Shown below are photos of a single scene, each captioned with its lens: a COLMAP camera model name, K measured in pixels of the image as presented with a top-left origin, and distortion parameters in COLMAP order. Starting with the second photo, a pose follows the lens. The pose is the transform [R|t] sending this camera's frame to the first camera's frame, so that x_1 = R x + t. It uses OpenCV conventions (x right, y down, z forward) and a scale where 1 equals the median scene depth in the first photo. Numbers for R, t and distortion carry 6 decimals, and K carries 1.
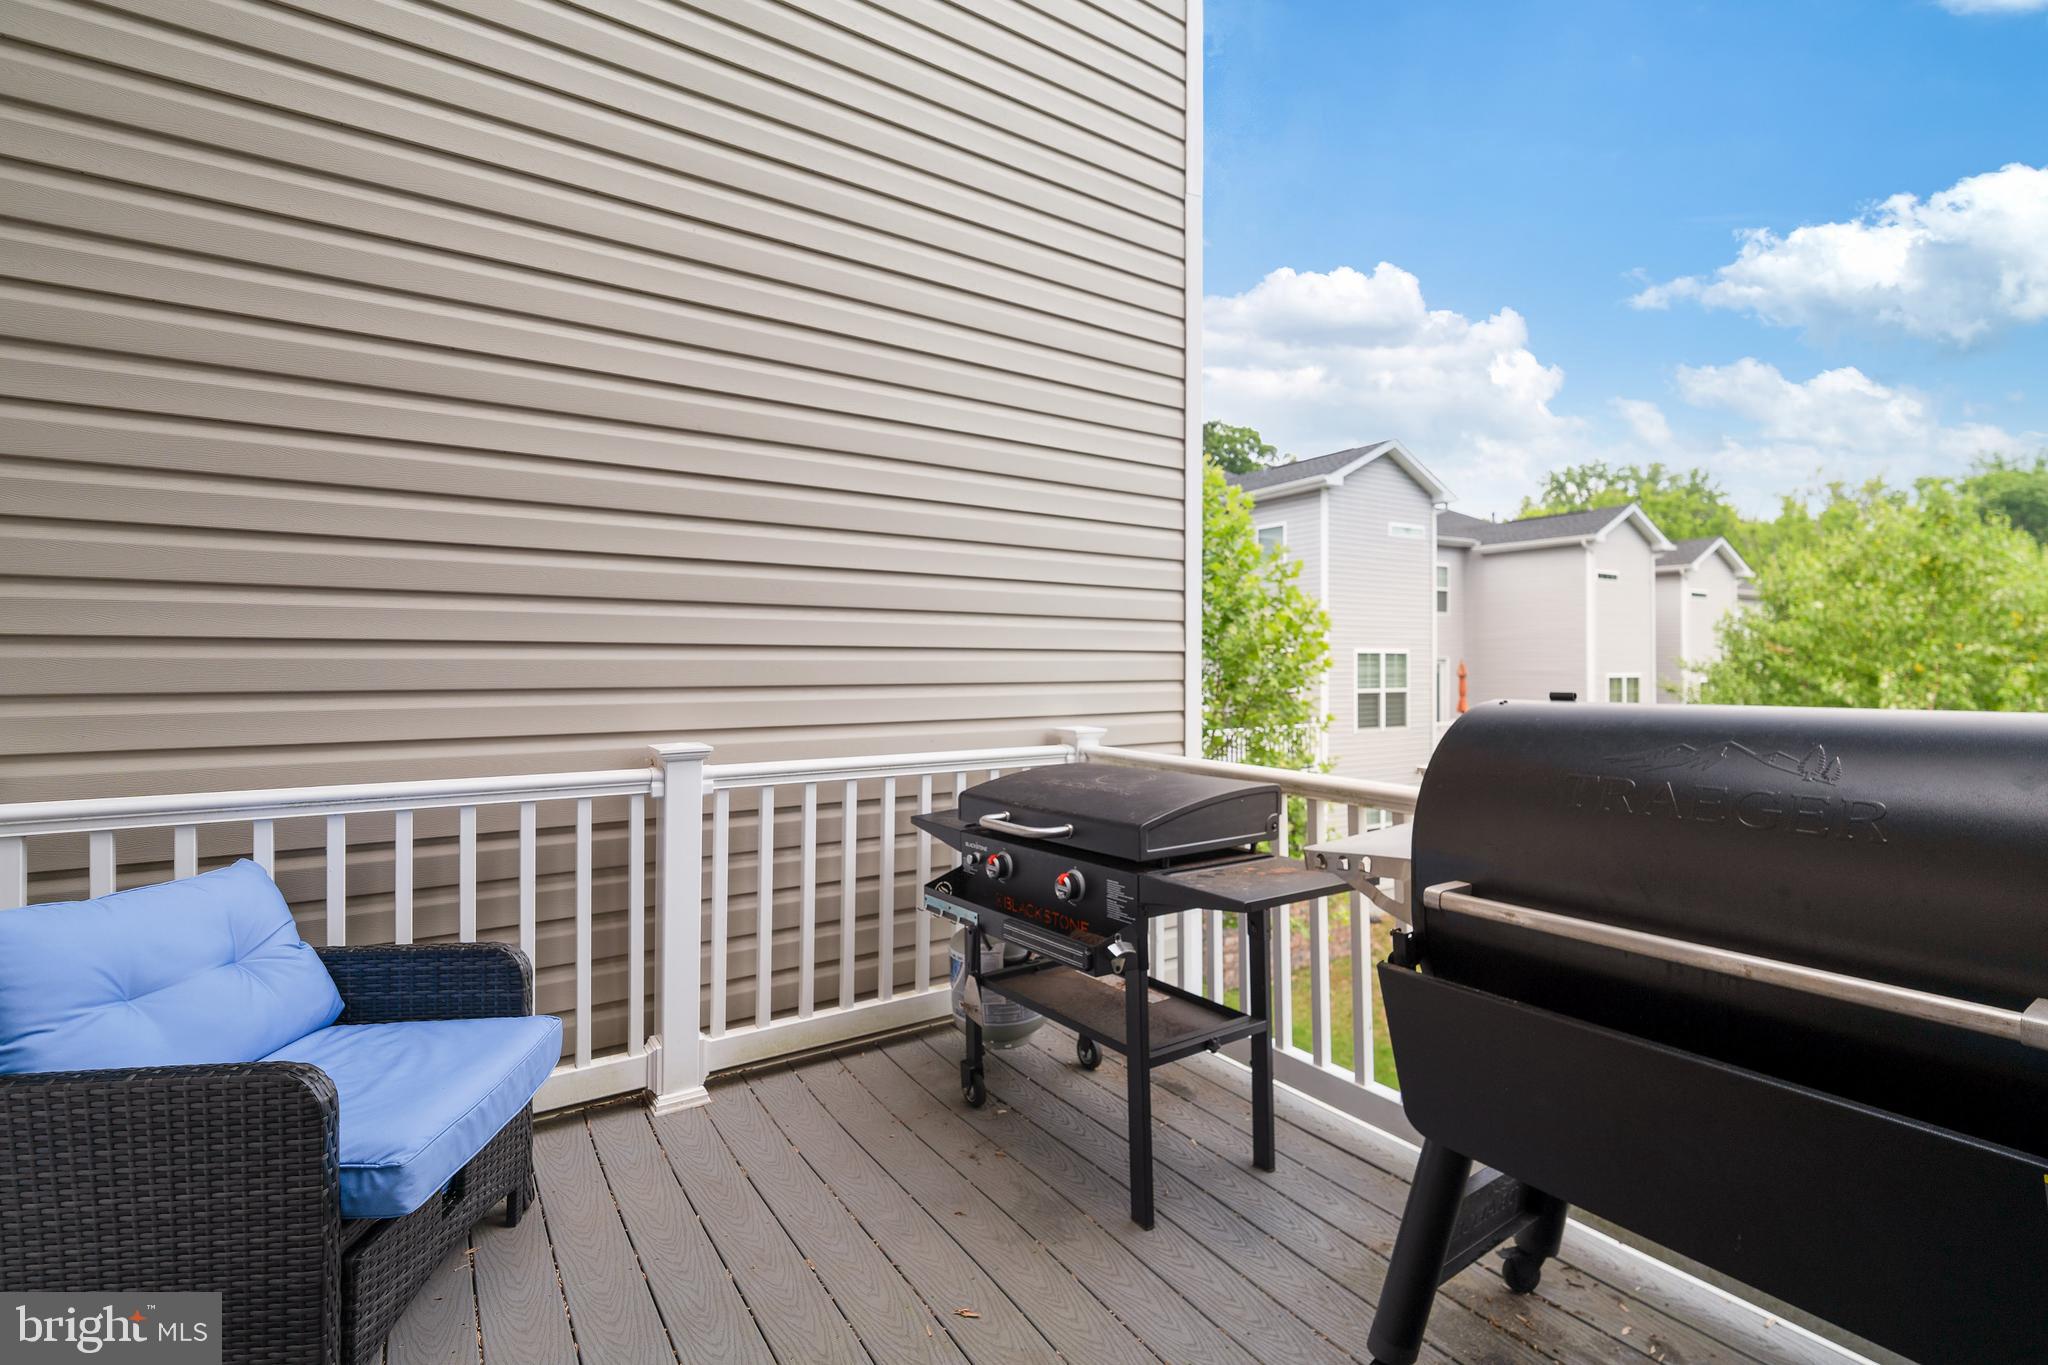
lens RADIAL K [[916.0, 0, 1016.8], [0, 916.0, 667.8], [0, 0, 1]] dist [-0.011223, 0.003553]
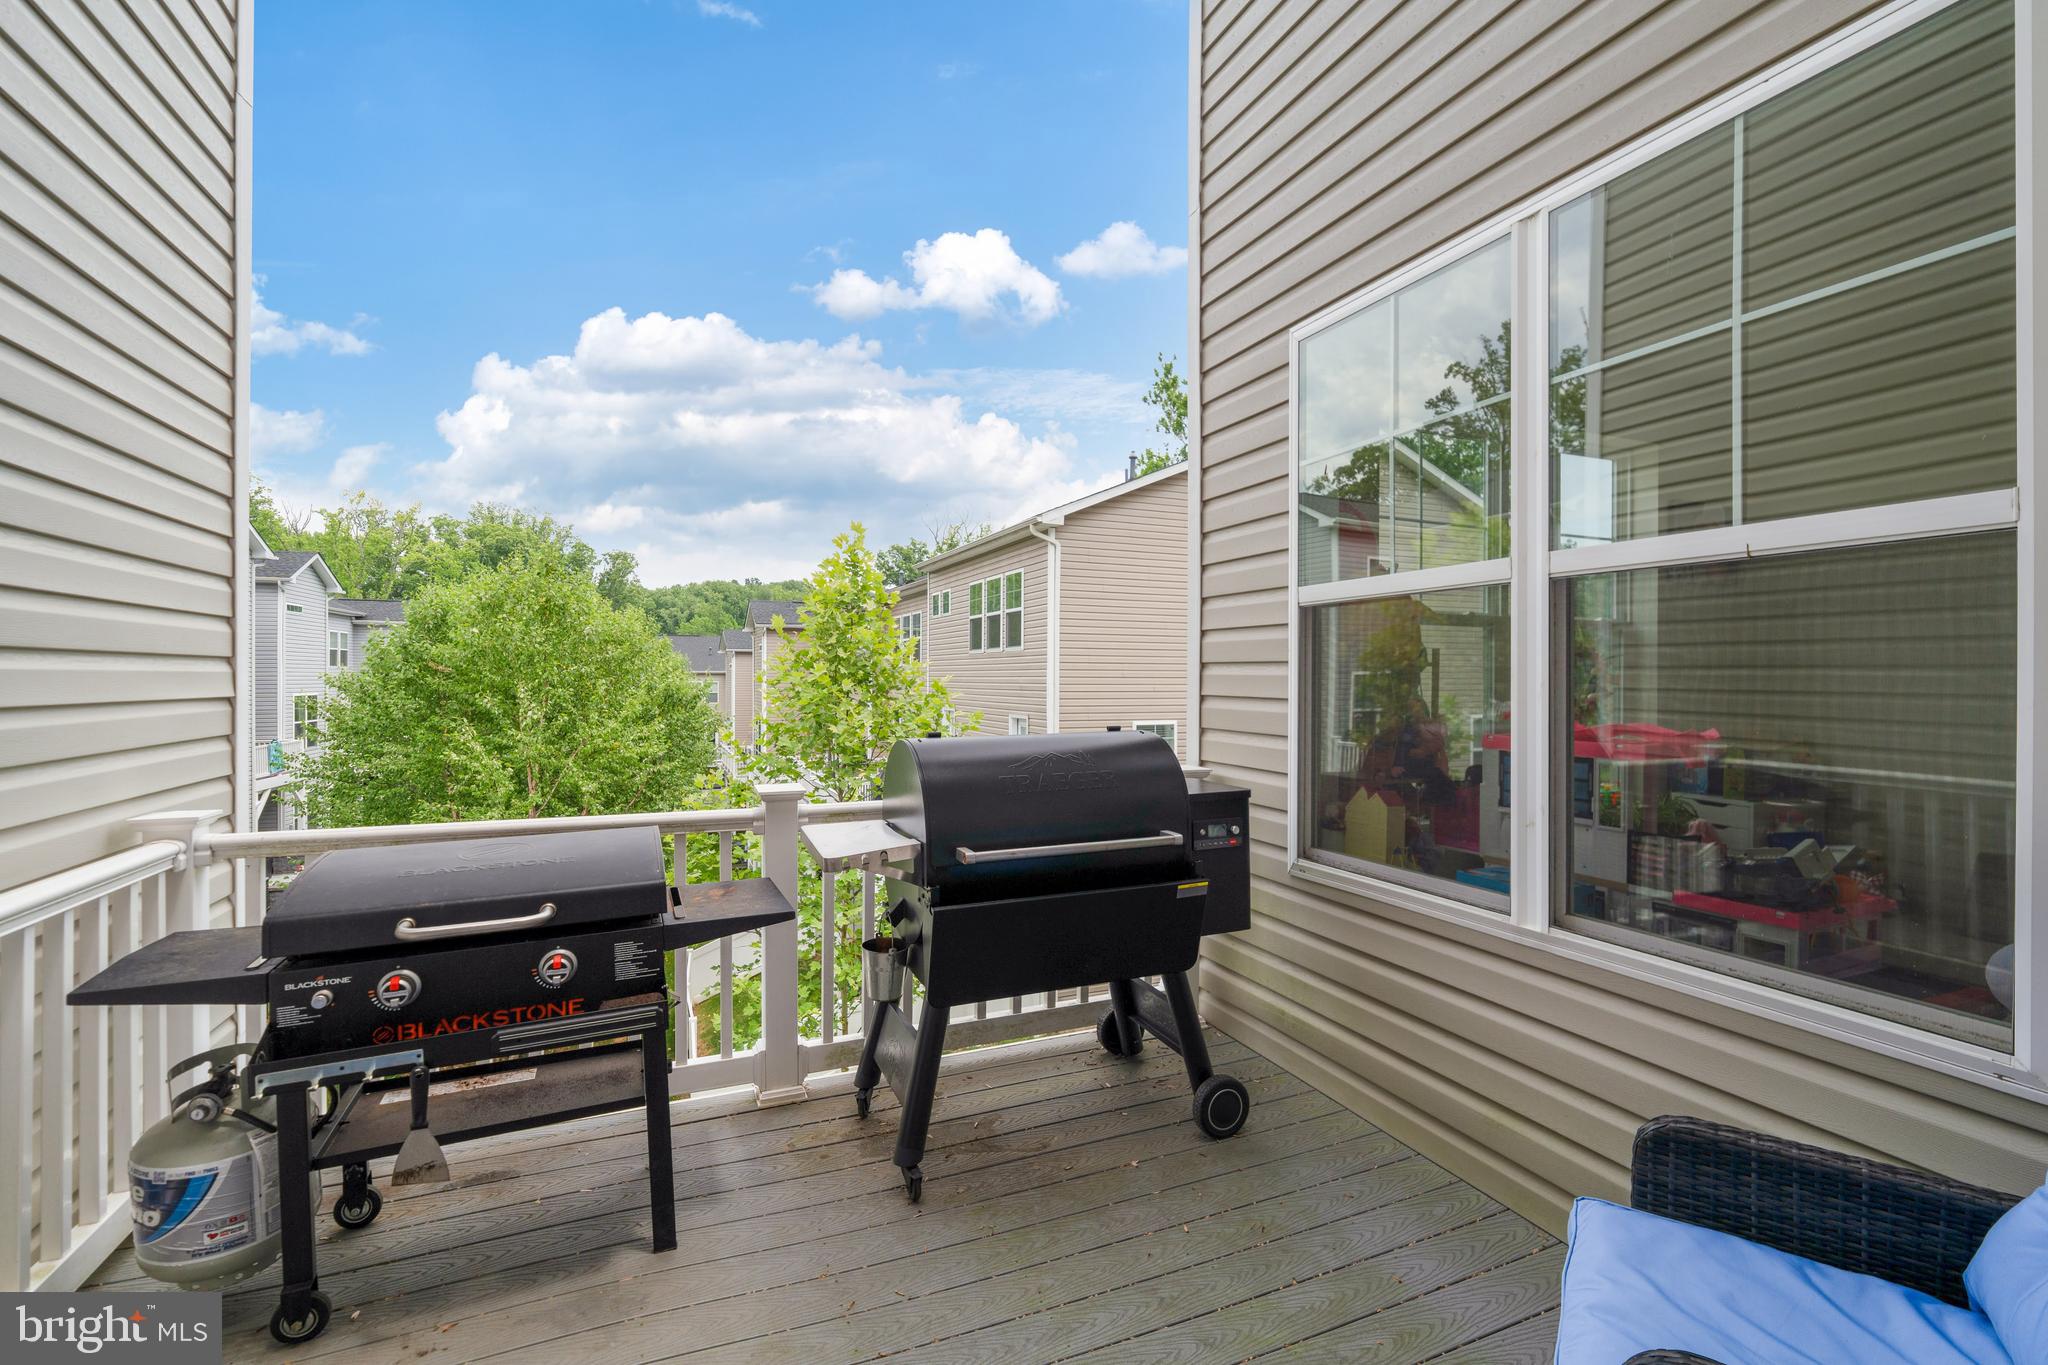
lens RADIAL K [[916.0, 0, 1019.7], [0, 916.0, 678.6], [0, 0, 1]] dist [-0.011223, 0.003553]
pose [[0.191394, -0.007462, 0.981485, -0.155717], [0.004471, 0.999967, 0.006730, -0.012735], [-0.981503, 0.003101, 0.191421, 0.071925]]
